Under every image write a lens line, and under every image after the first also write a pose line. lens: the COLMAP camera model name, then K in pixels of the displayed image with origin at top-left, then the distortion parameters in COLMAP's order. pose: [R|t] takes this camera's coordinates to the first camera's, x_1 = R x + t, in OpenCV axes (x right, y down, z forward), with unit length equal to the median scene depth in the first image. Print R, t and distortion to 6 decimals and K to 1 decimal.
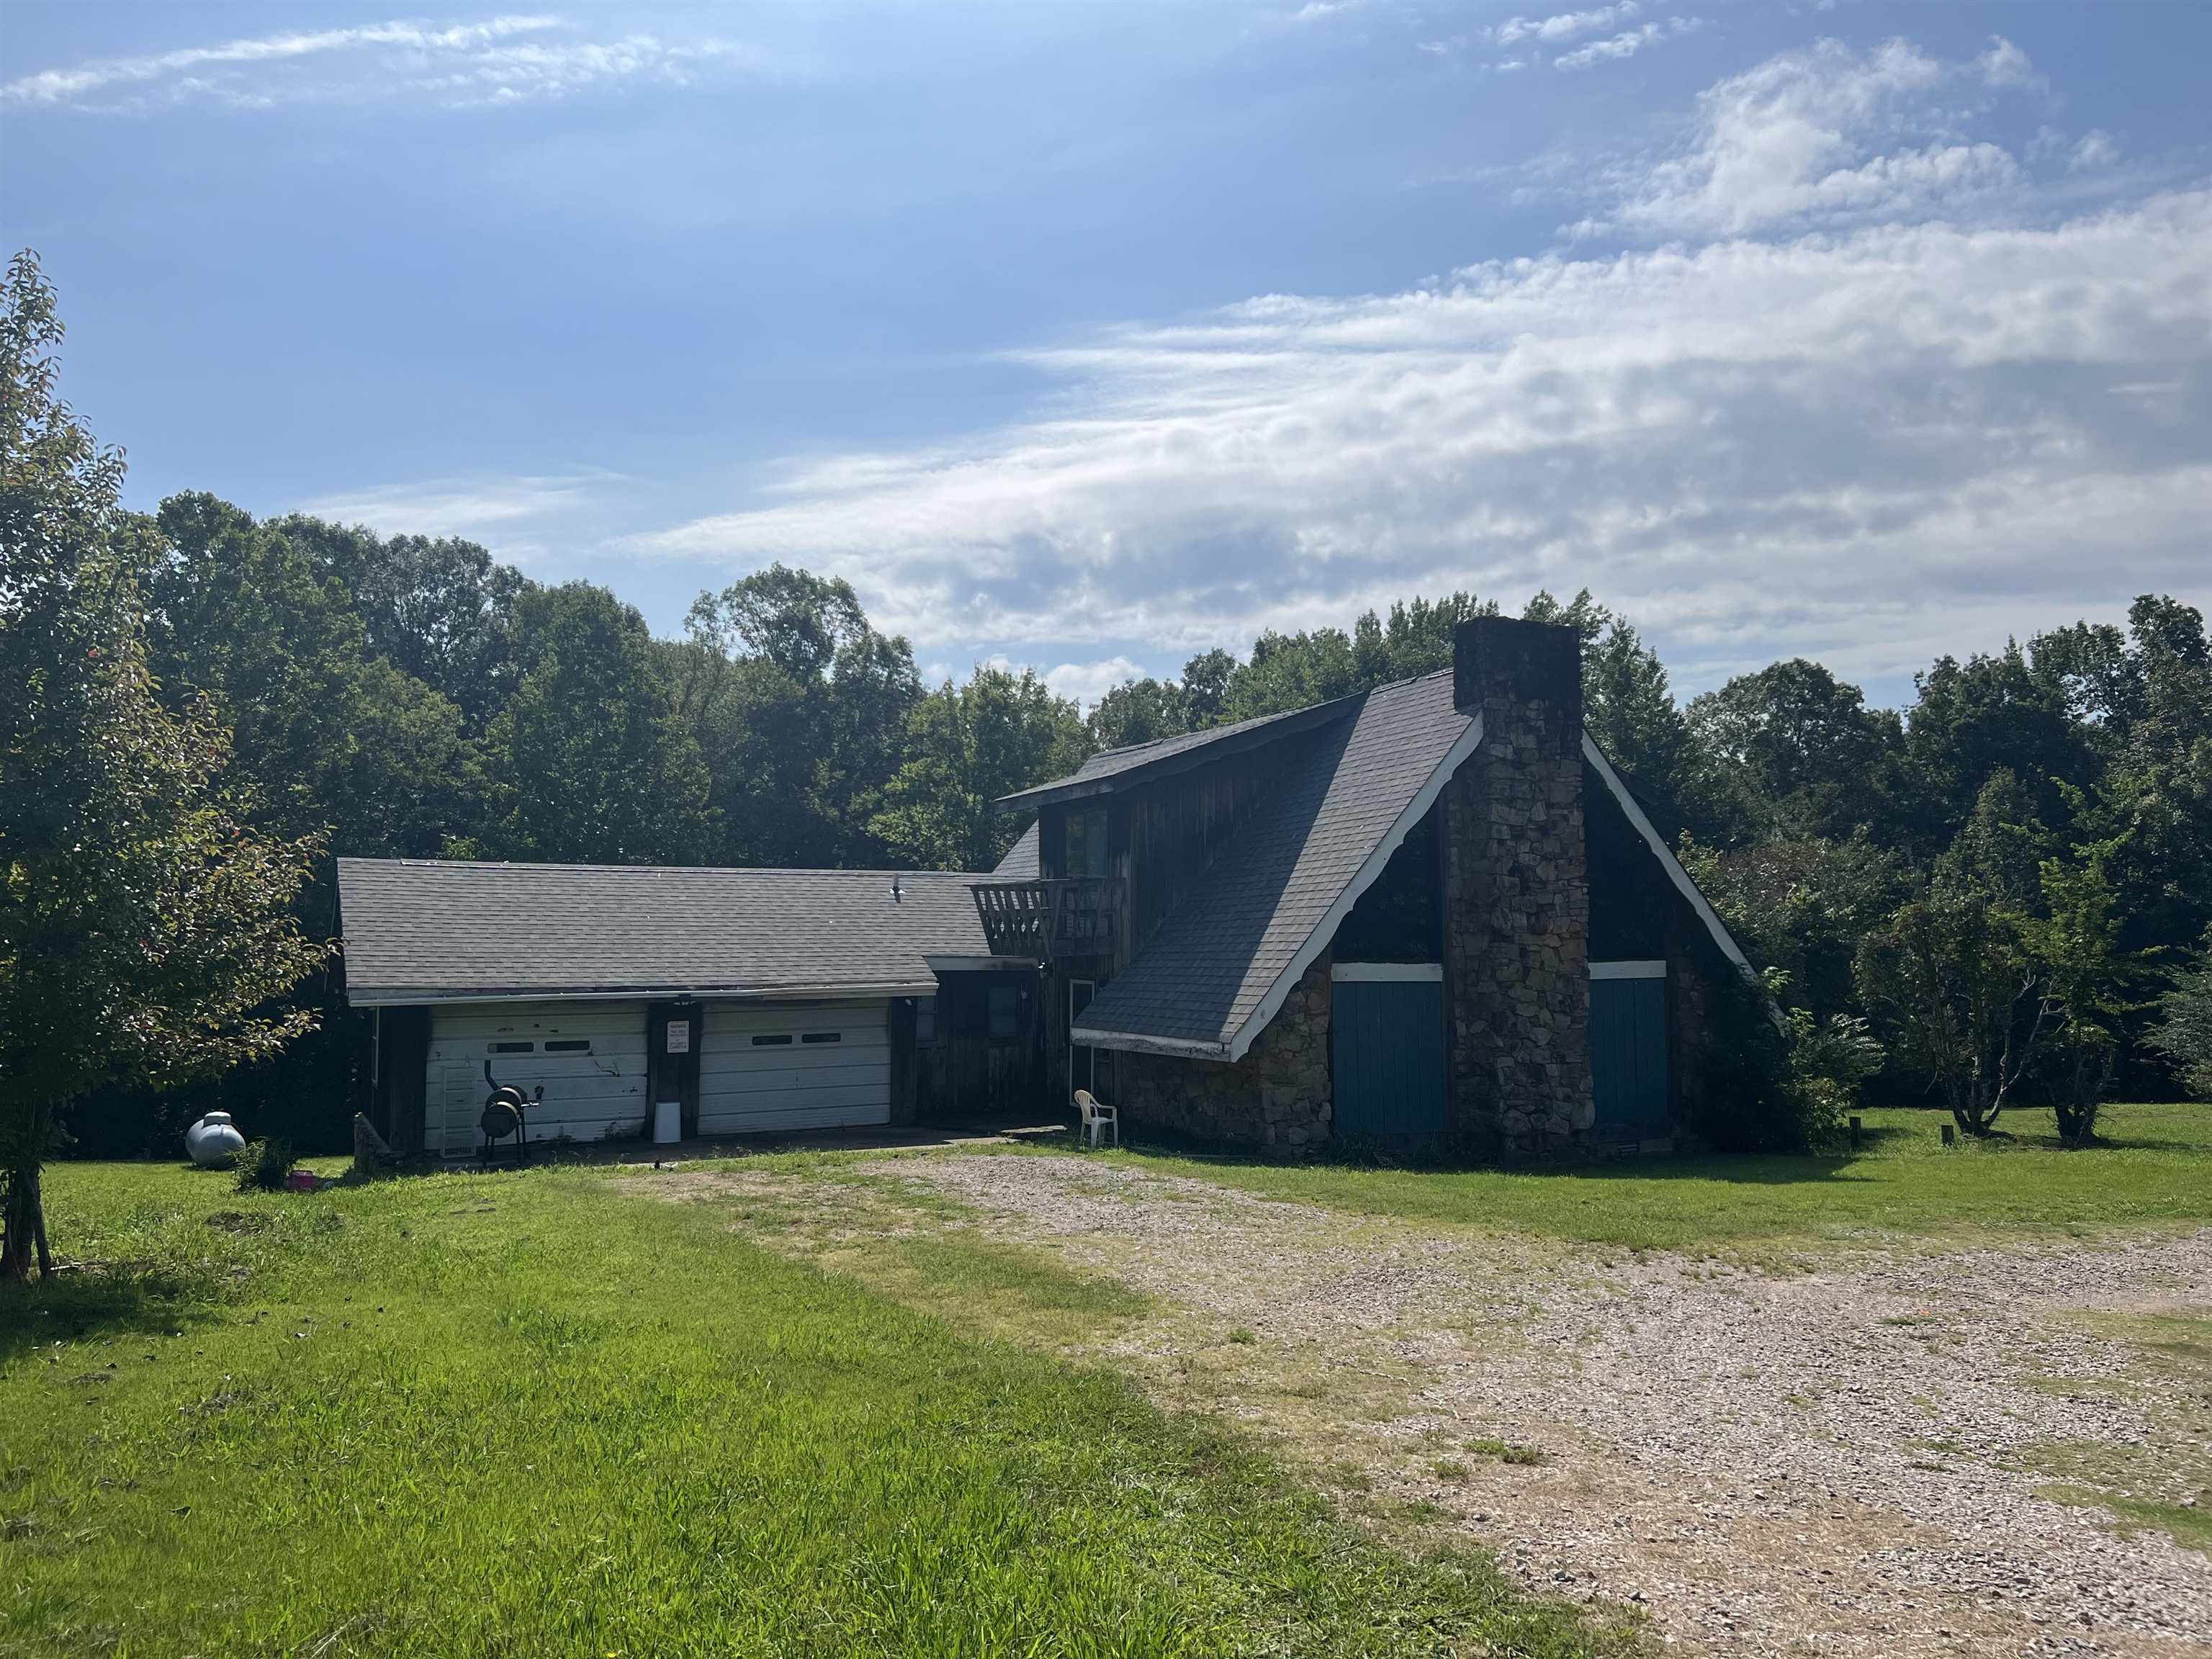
lens RADIAL K [[1665.8, 0, 1133.0], [0, 1665.8, 823.6], [0, 0, 1]] dist [0.033395, -0.048557]
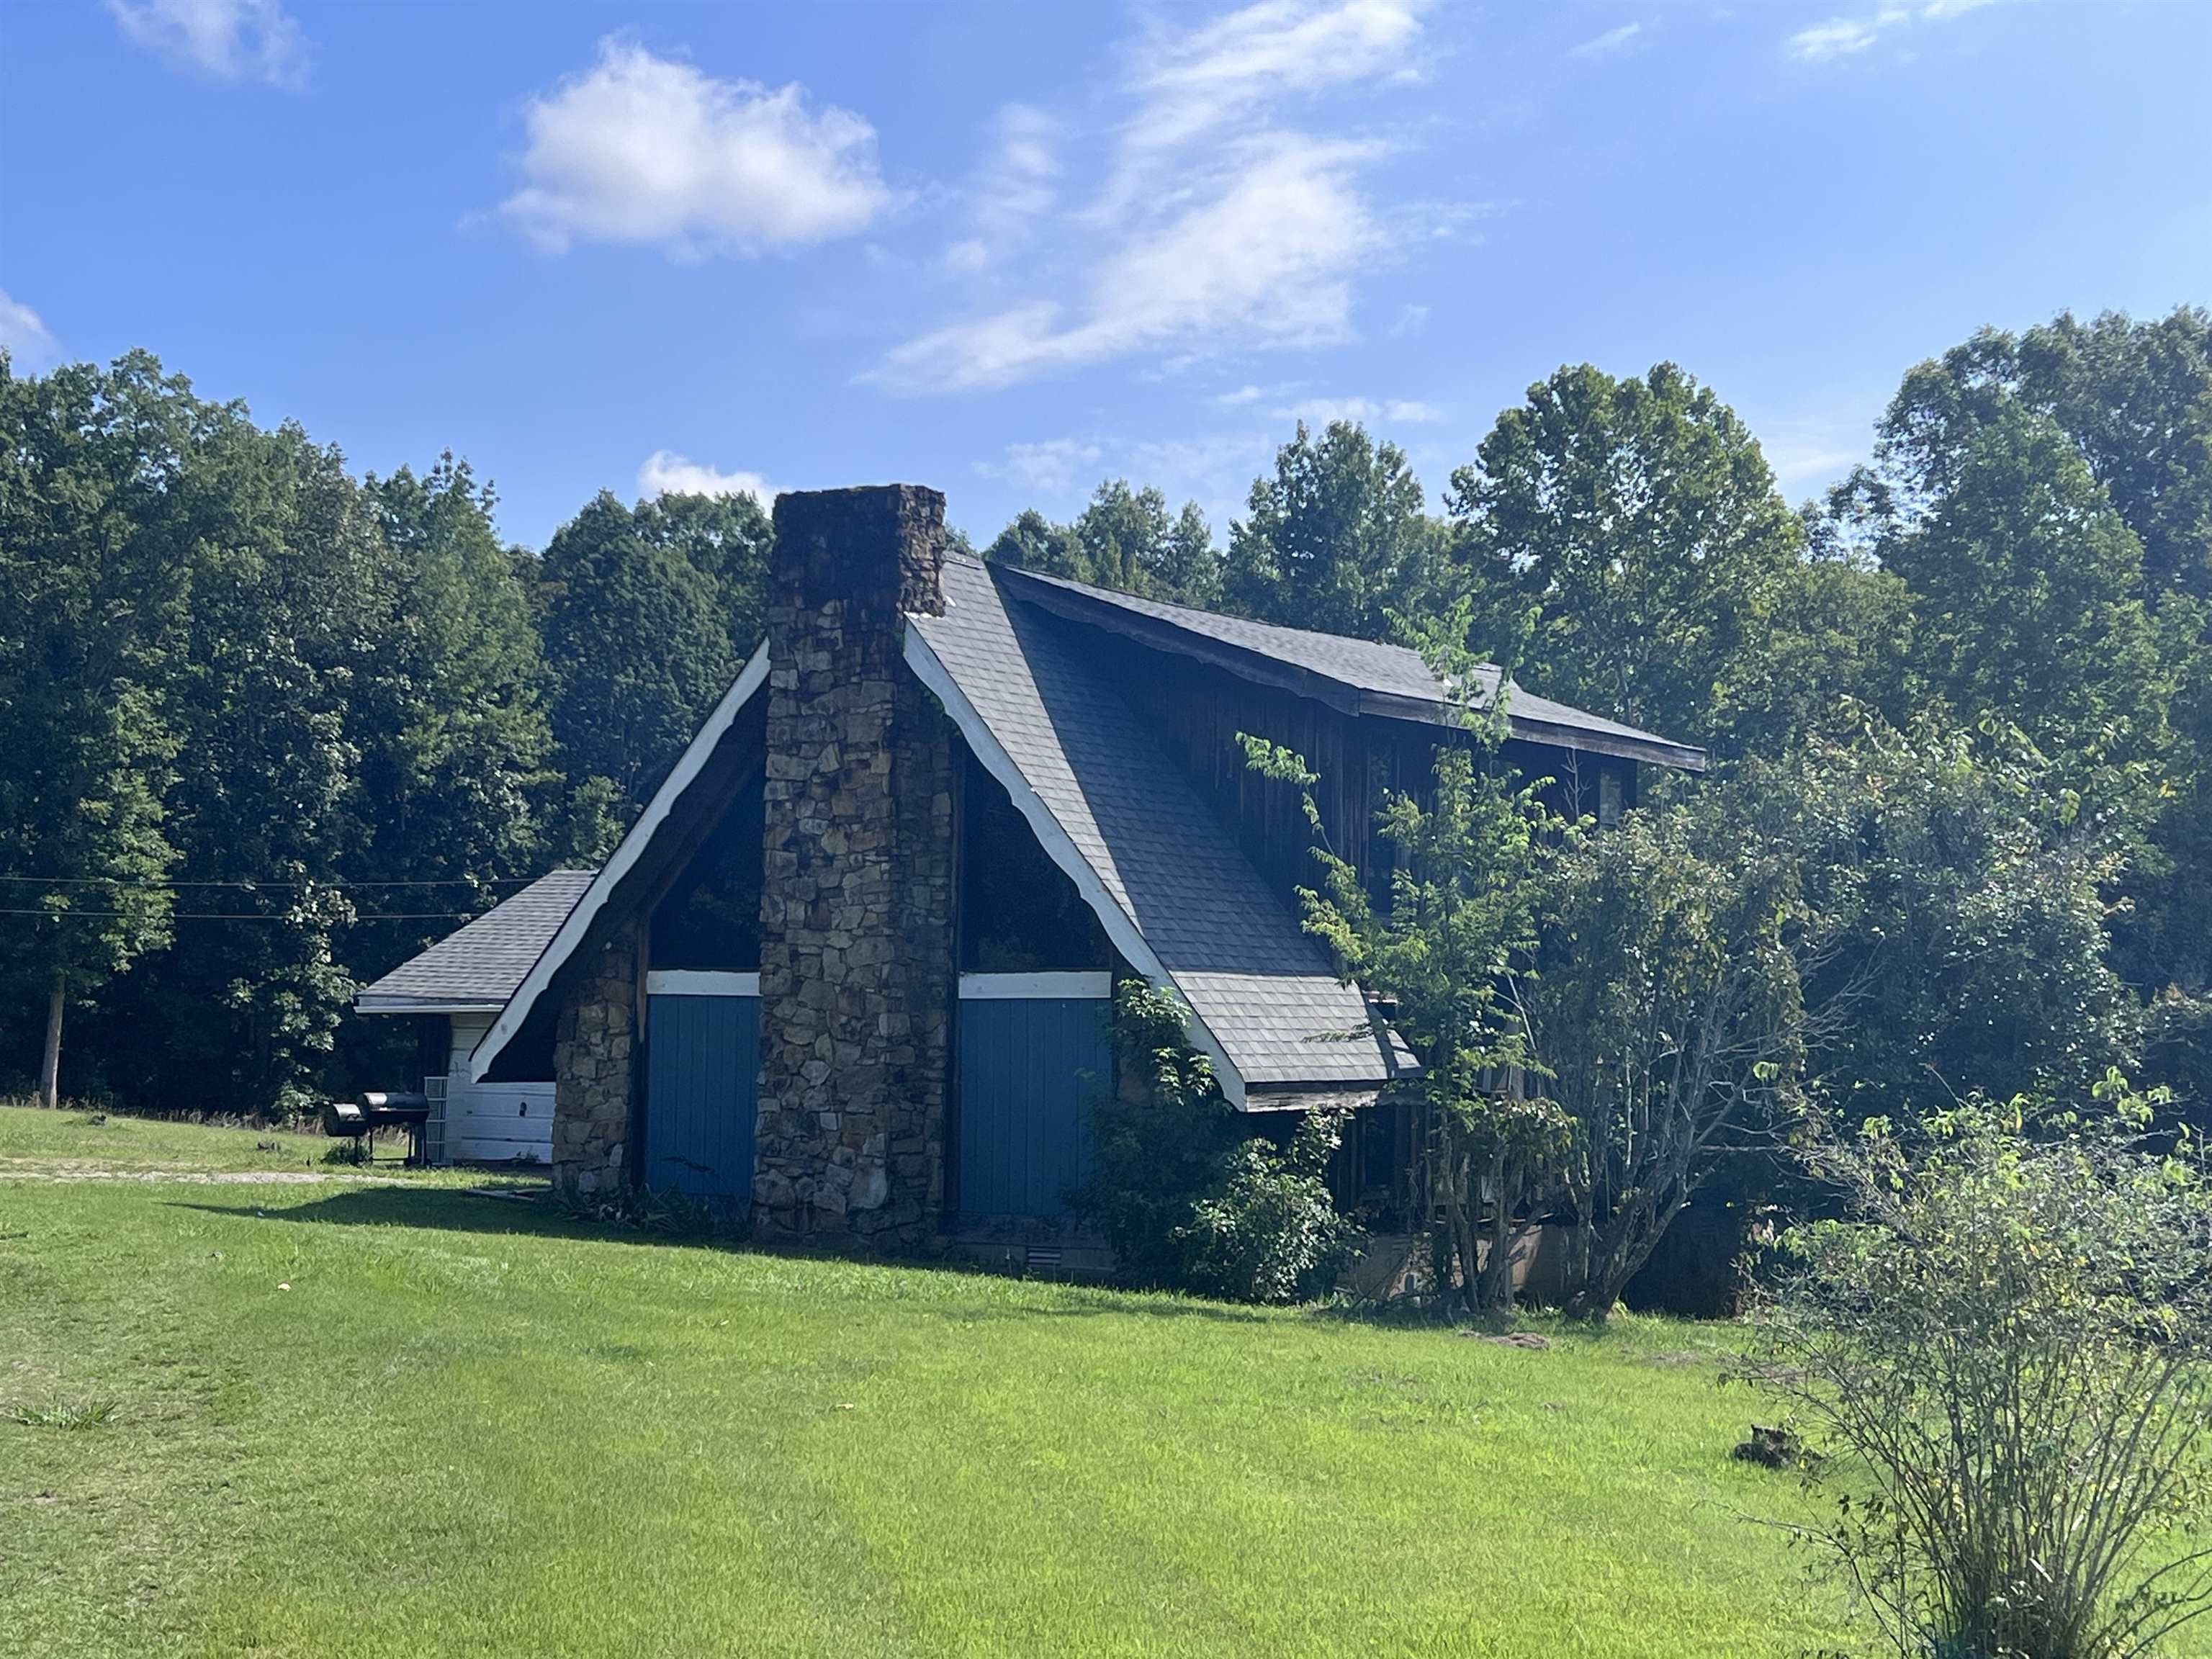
lens RADIAL K [[3176.5, 0, 1097.3], [0, 3176.5, 819.3], [0, 0, 1]] dist [0.077952, 0.000000]
pose [[0.459848, -0.043508, -0.886931, 1.542320], [0.053952, 0.998323, -0.021000, 0.055009], [0.886357, -0.038195, 0.461424, 0.491075]]
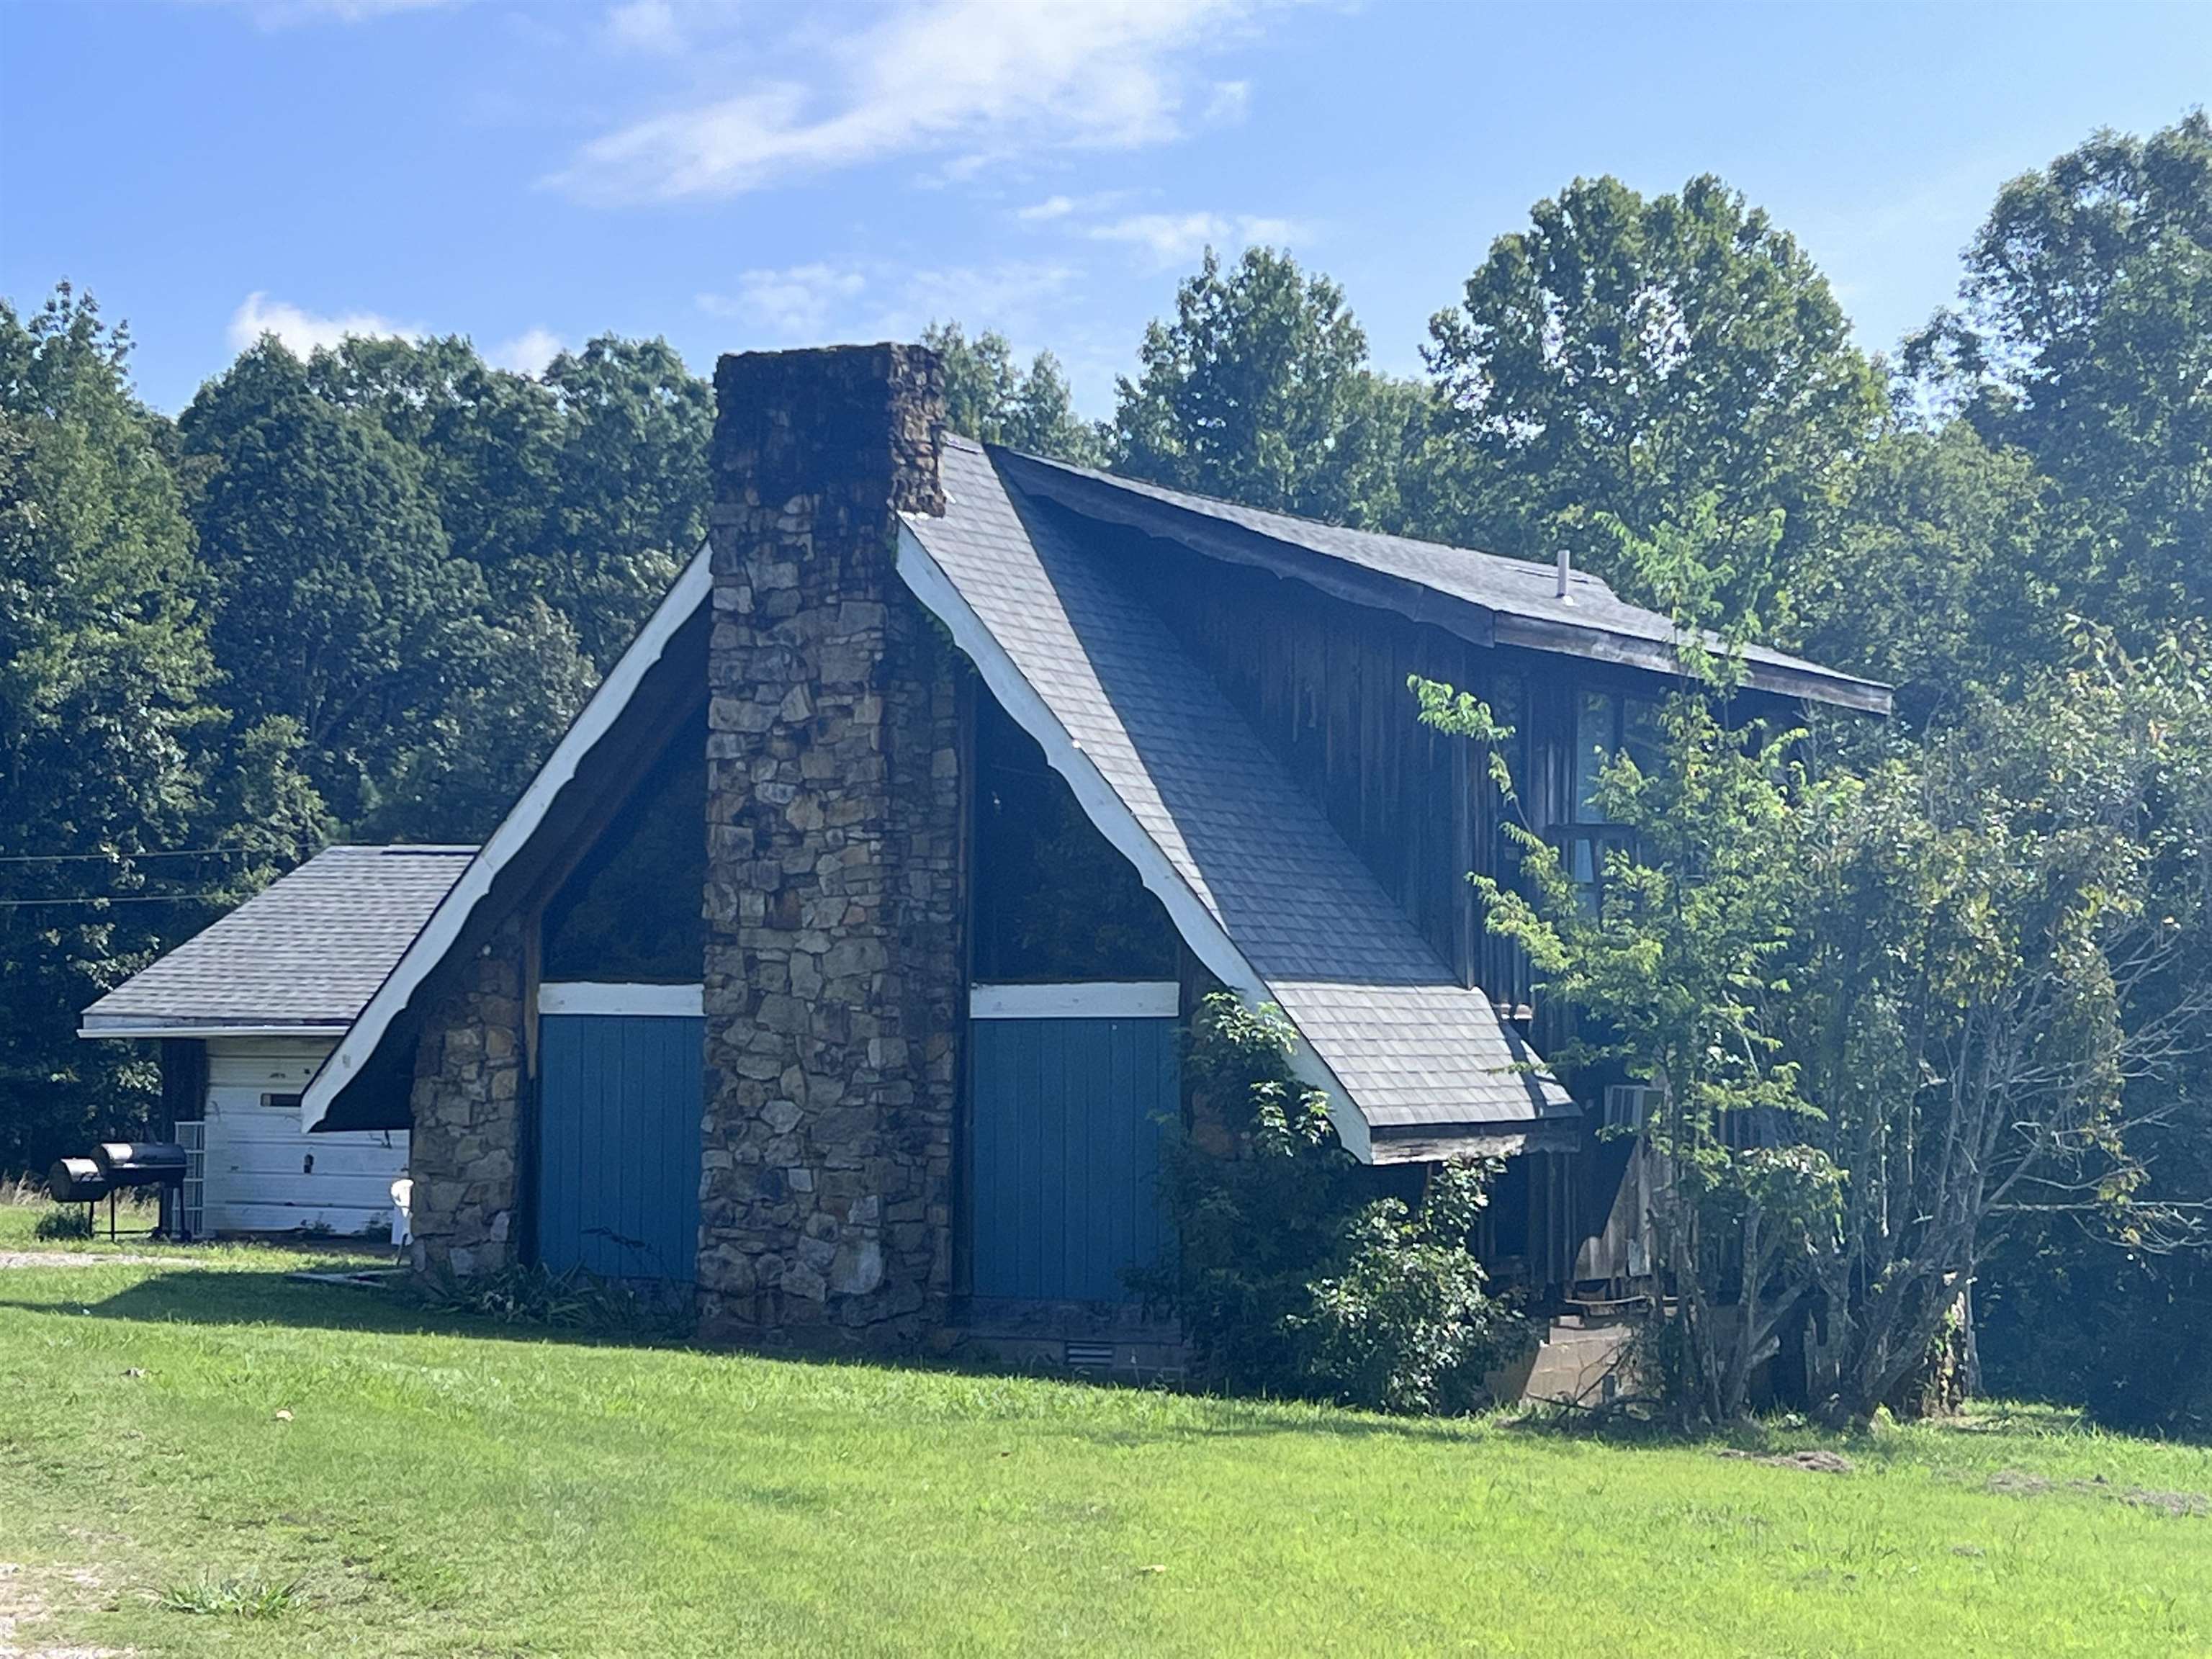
lens RADIAL K [[4164.5, 0, 1116.6], [0, 4164.5, 826.8], [0, 0, 1]] dist [0.089597, 0.000000]
pose [[0.511494, -0.032507, -0.858672, 1.500103], [0.058912, 0.998260, -0.002699, 0.043709], [0.857265, -0.049206, 0.512519, 0.408012]]
